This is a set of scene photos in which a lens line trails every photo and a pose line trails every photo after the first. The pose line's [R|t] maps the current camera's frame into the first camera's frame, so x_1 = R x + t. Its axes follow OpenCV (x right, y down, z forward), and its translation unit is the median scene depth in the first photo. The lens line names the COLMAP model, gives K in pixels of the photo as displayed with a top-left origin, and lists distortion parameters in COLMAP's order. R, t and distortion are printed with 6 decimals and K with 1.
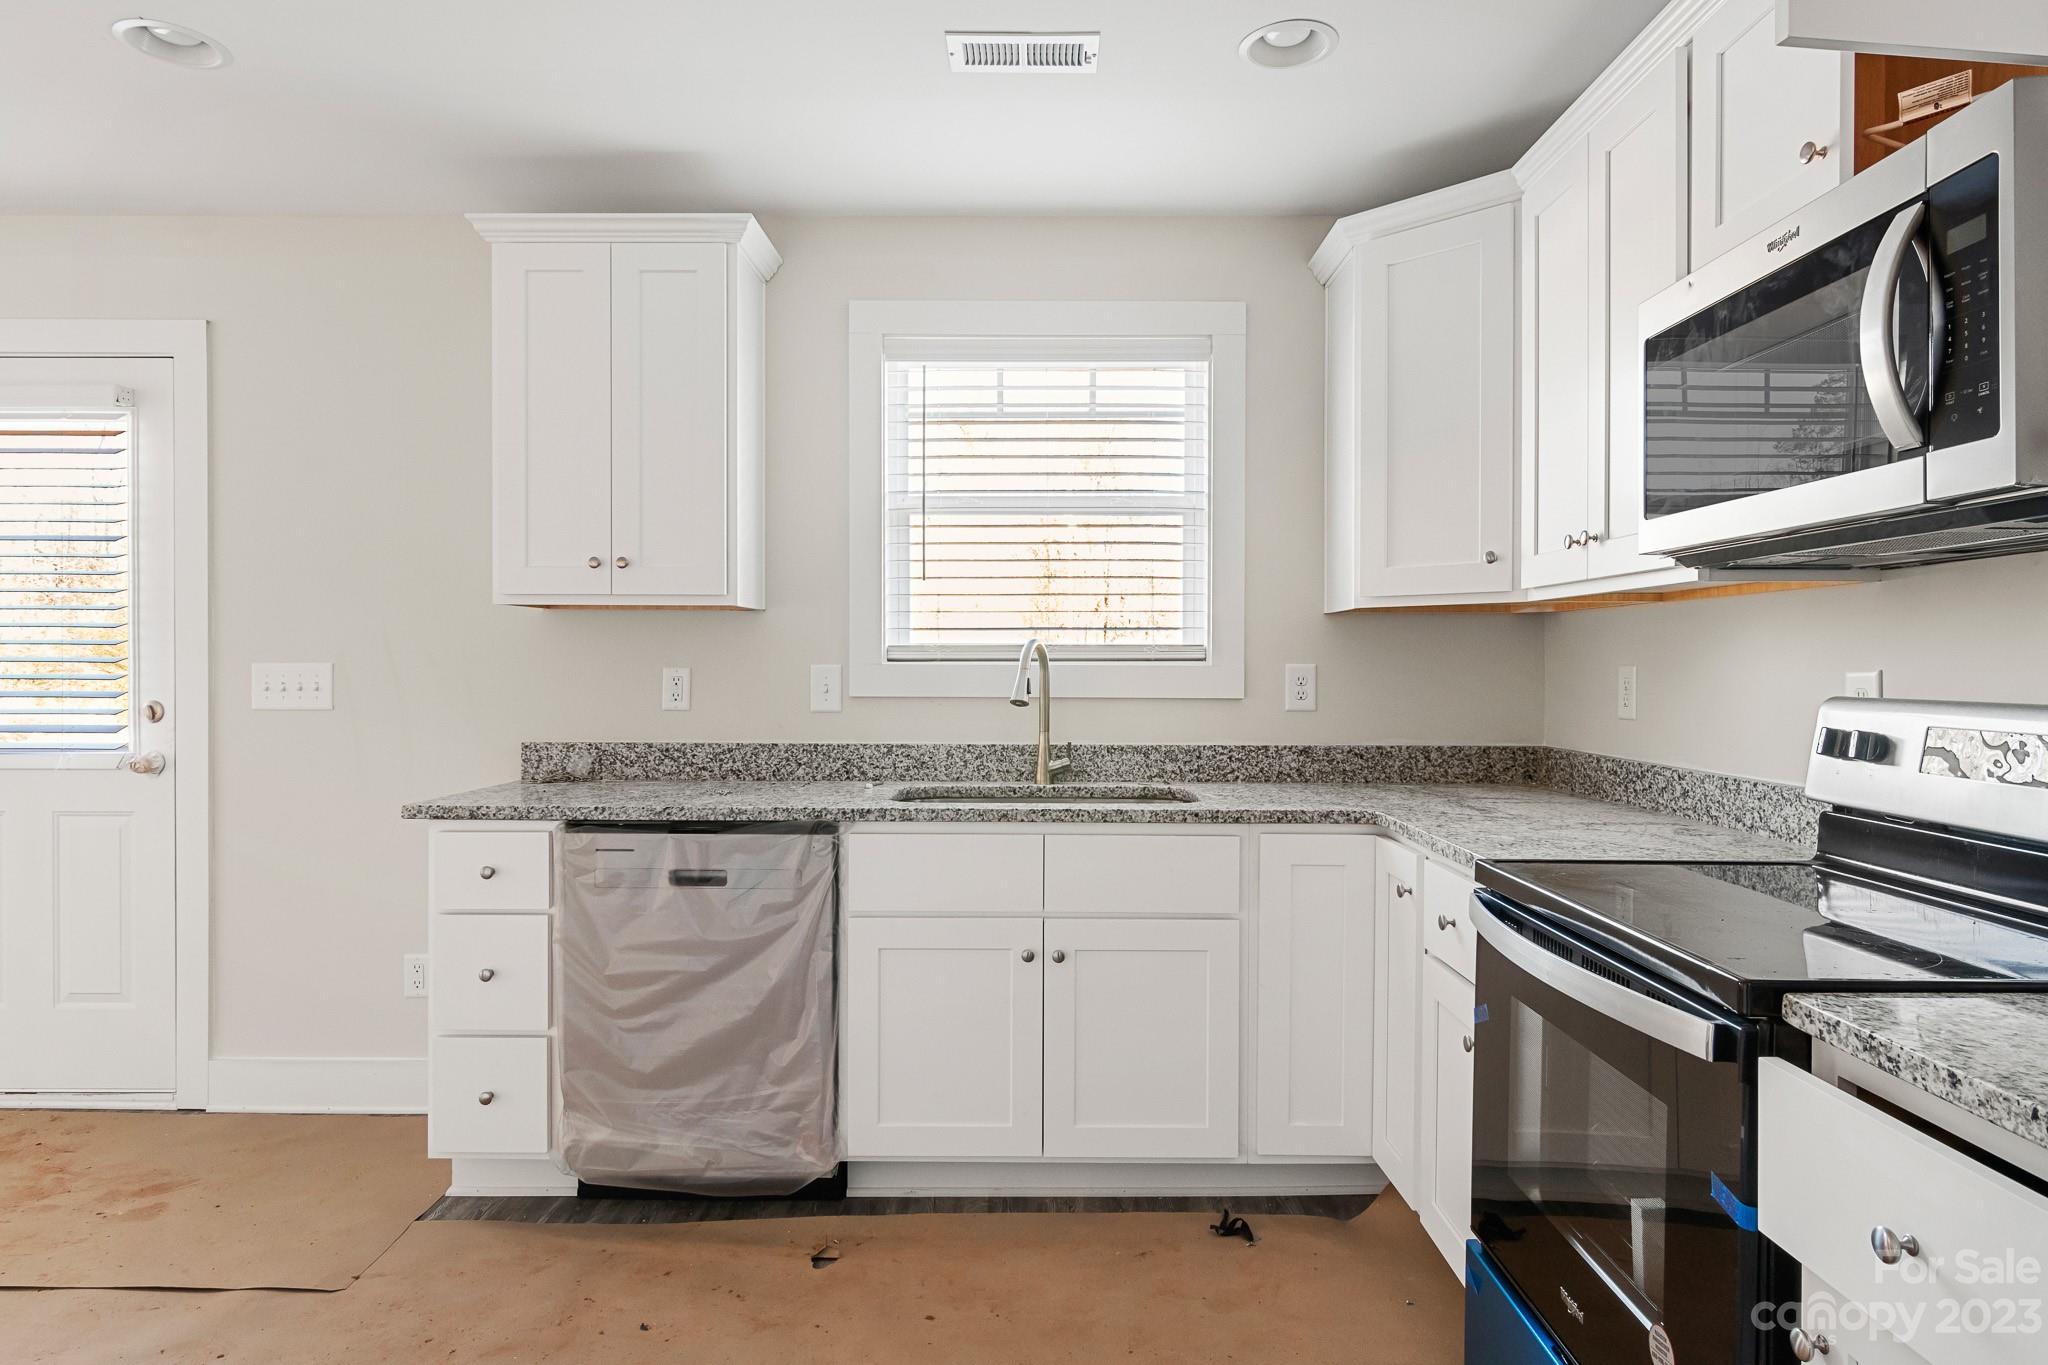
lens RADIAL K [[1193.7, 0, 1034.0], [0, 1193.7, 671.7], [0, 0, 1]] dist [0.000754, -0.000836]
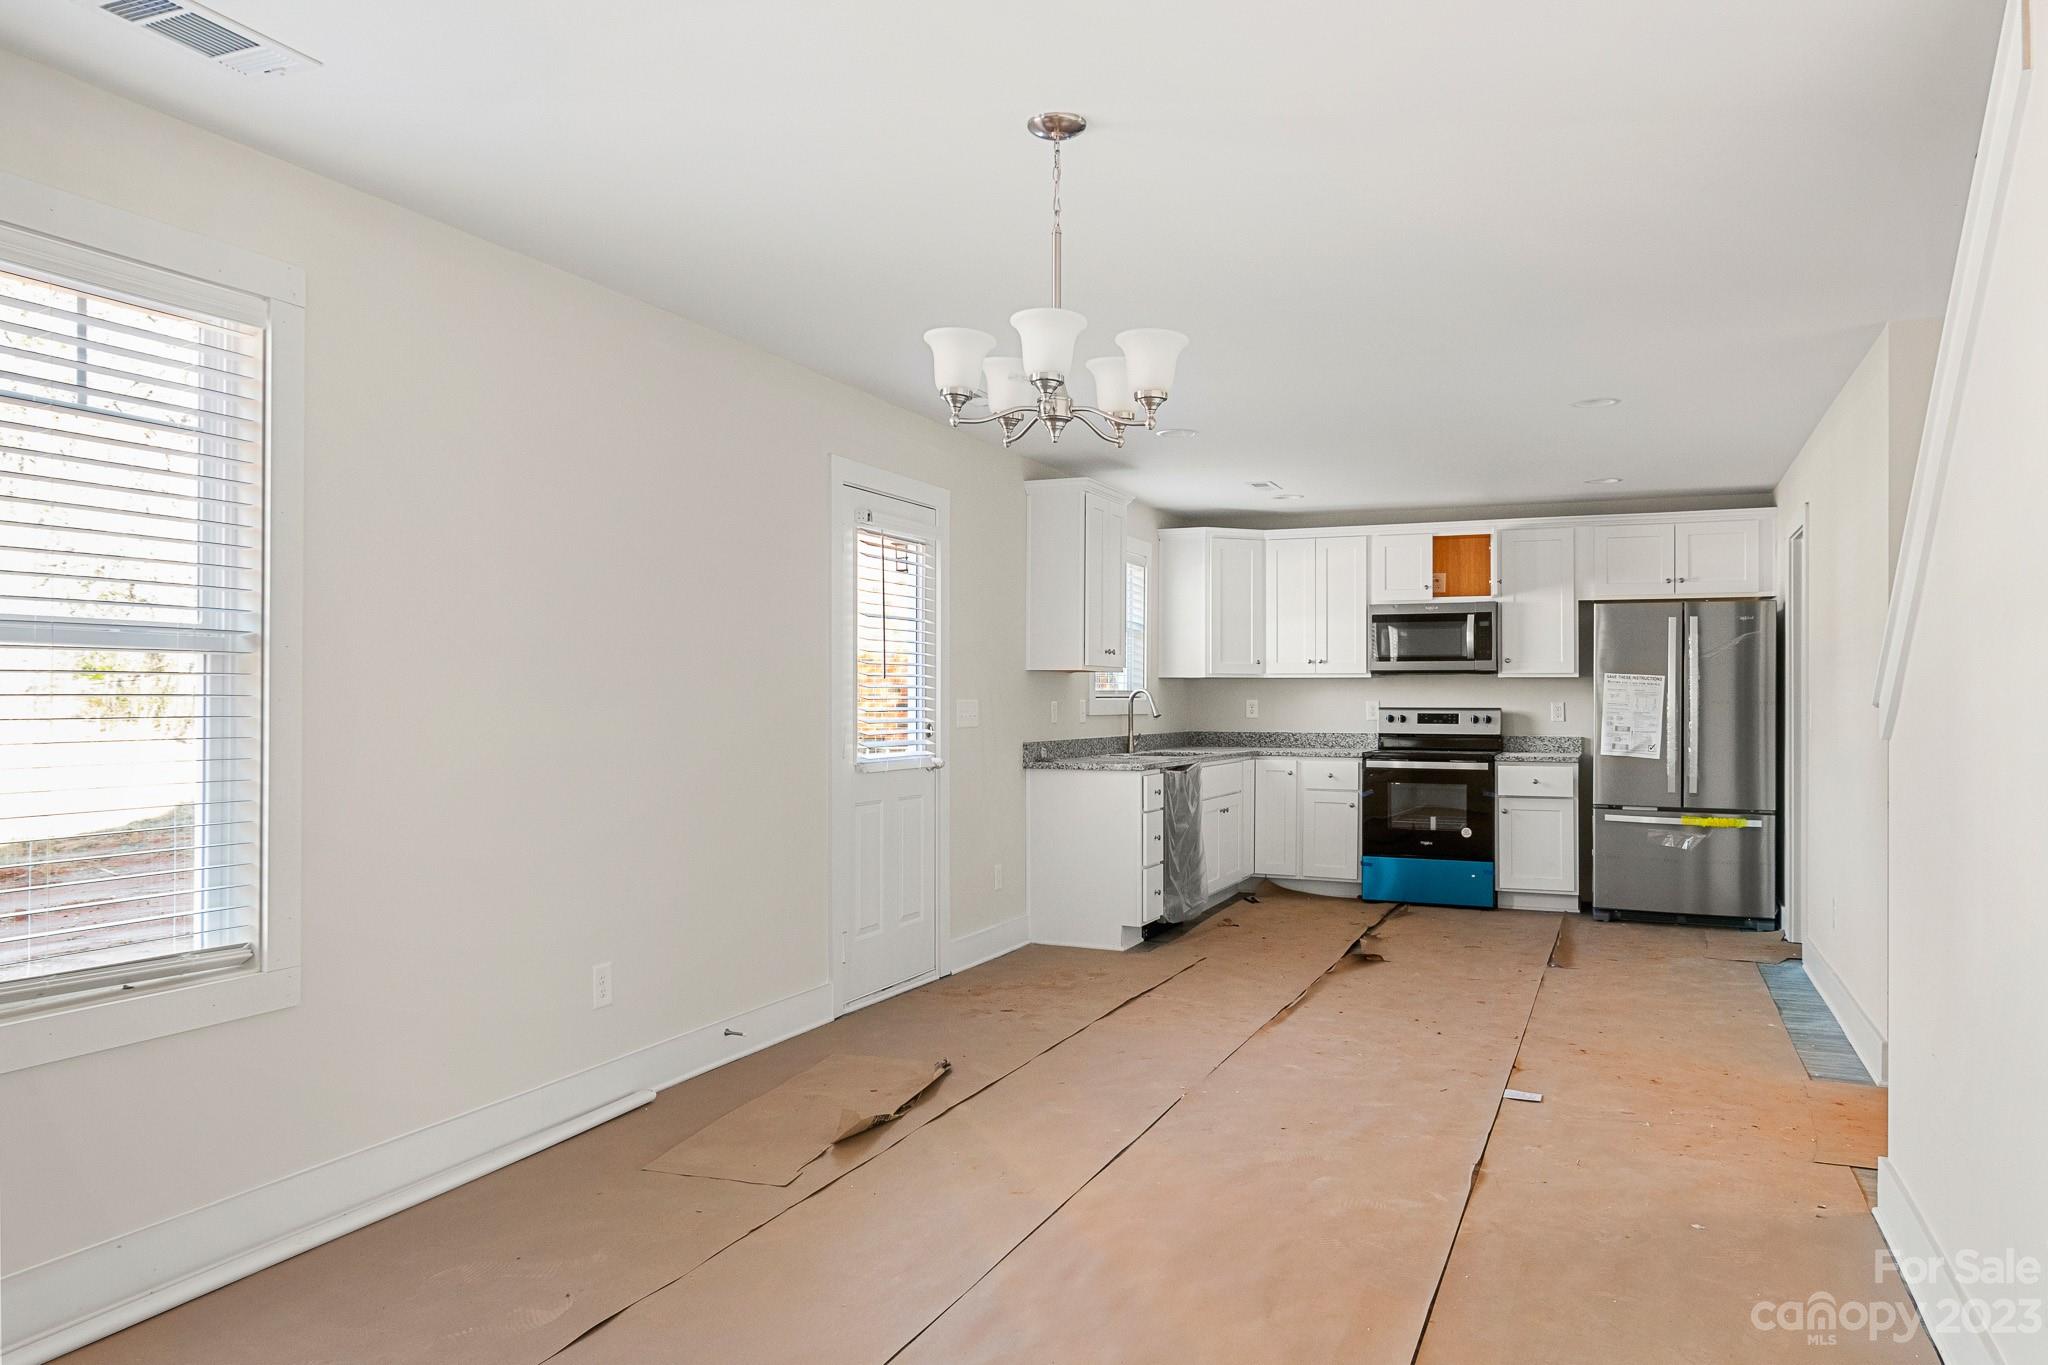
lens RADIAL K [[1413.0, 0, 1024.0], [0, 1413.0, 682.5], [0, 0, 1]] dist [0.004419, 0.002656]
pose [[0.394098, 0.008247, 0.919031, -2.487326], [0.005907, 0.999916, -0.011506, -0.008687], [-0.919049, 0.009963, 0.394016, 0.145992]]
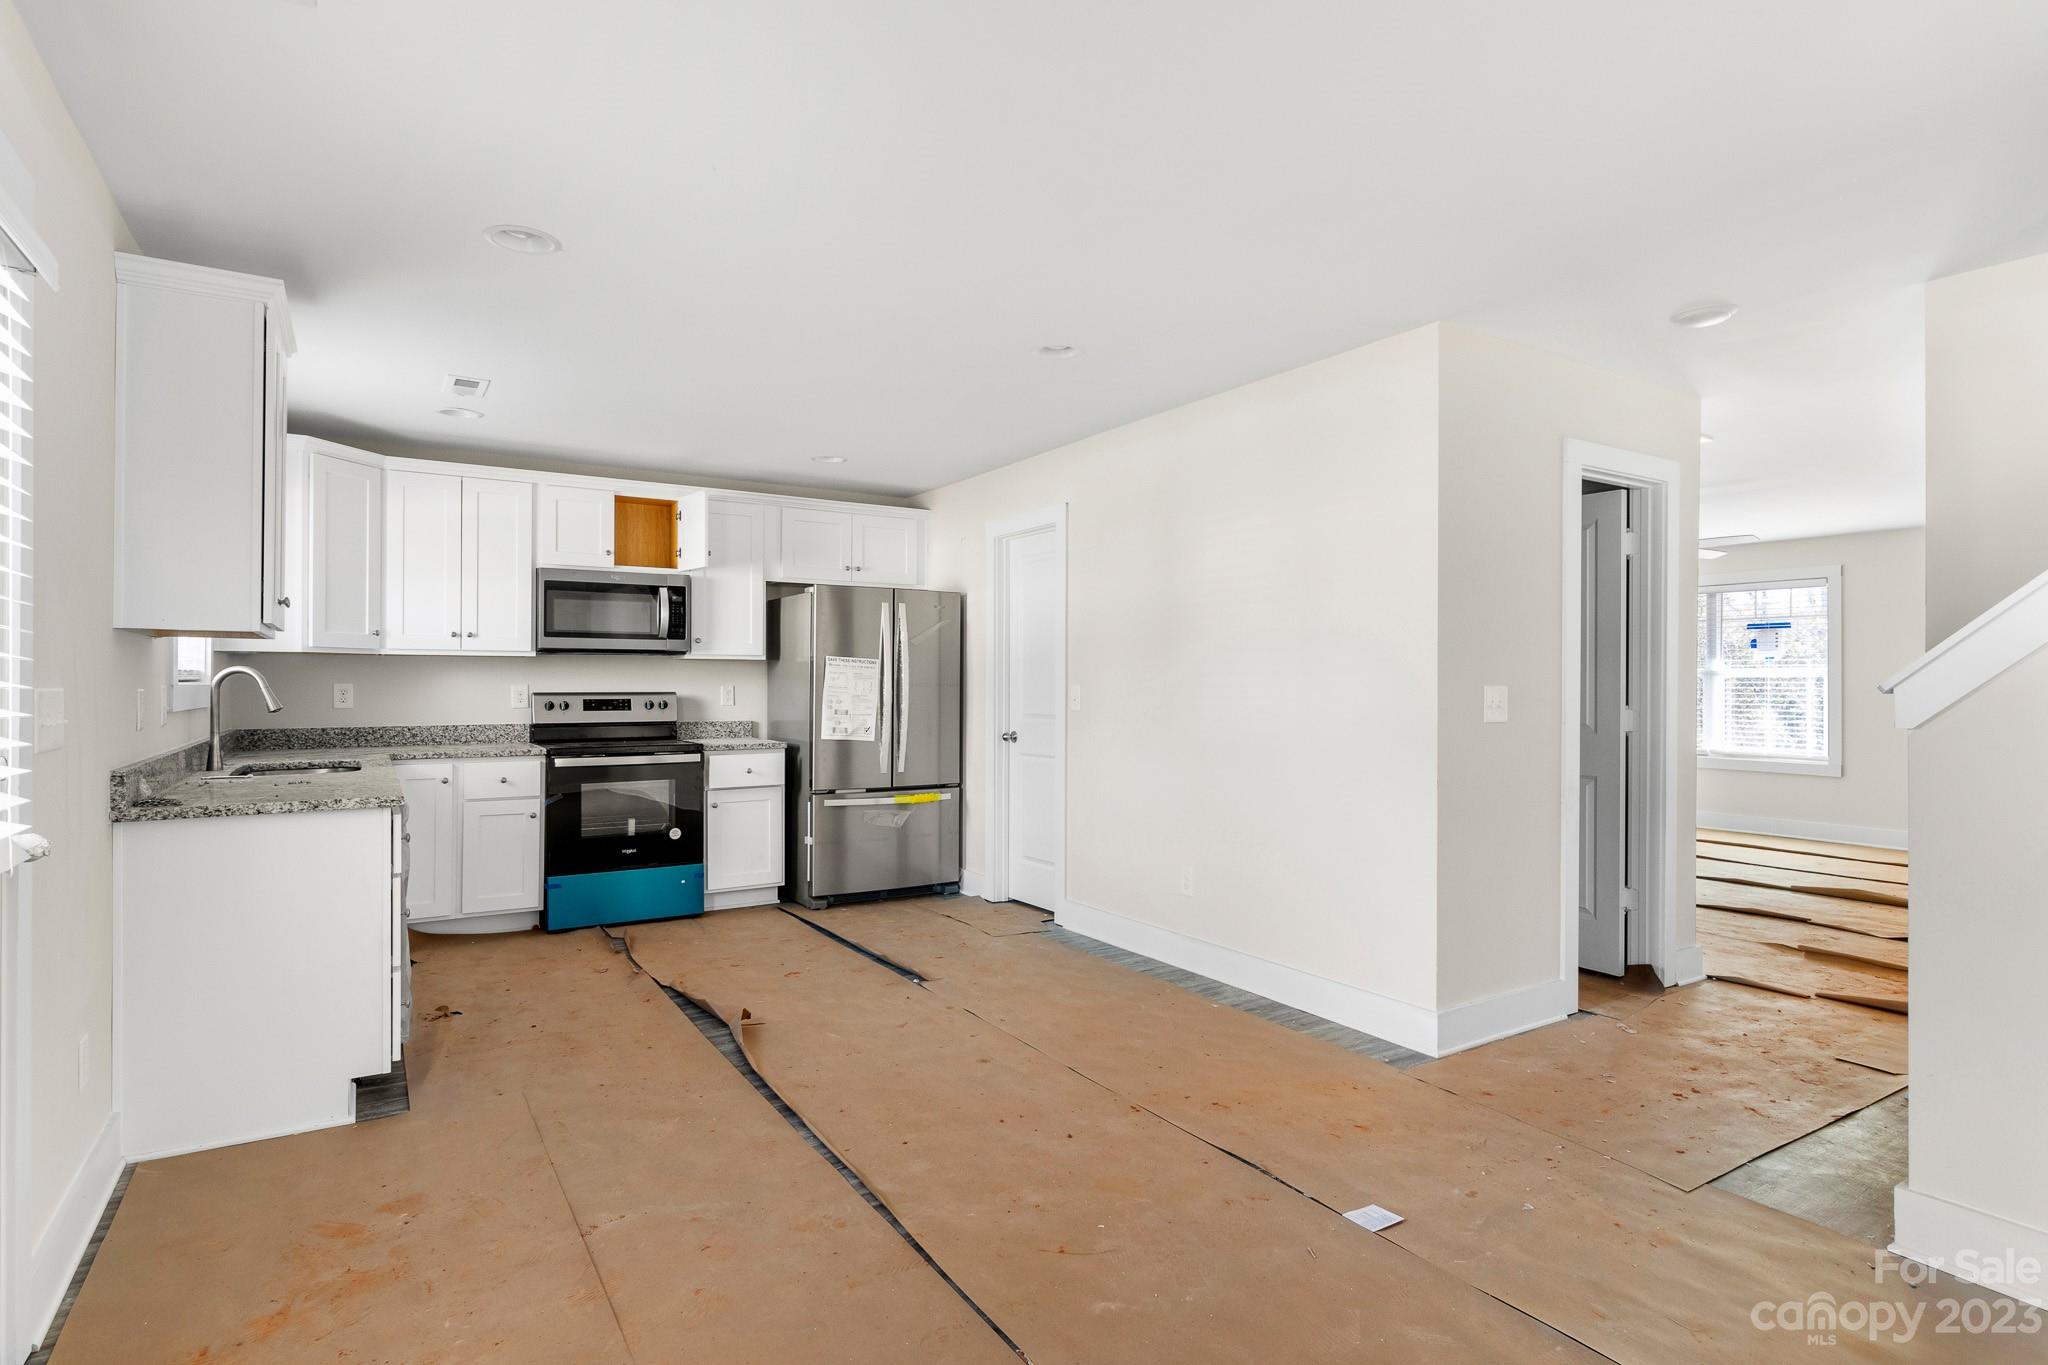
lens RADIAL K [[1060.4, 0, 1031.6], [0, 1060.4, 681.1], [0, 0, 1]] dist [-0.000890, 0.000222]
pose [[-0.540137, -0.002326, 0.841574, -1.536719], [0.003887, 0.999979, 0.005258, -0.012512], [-0.841568, 0.006112, -0.540117, 0.866578]]
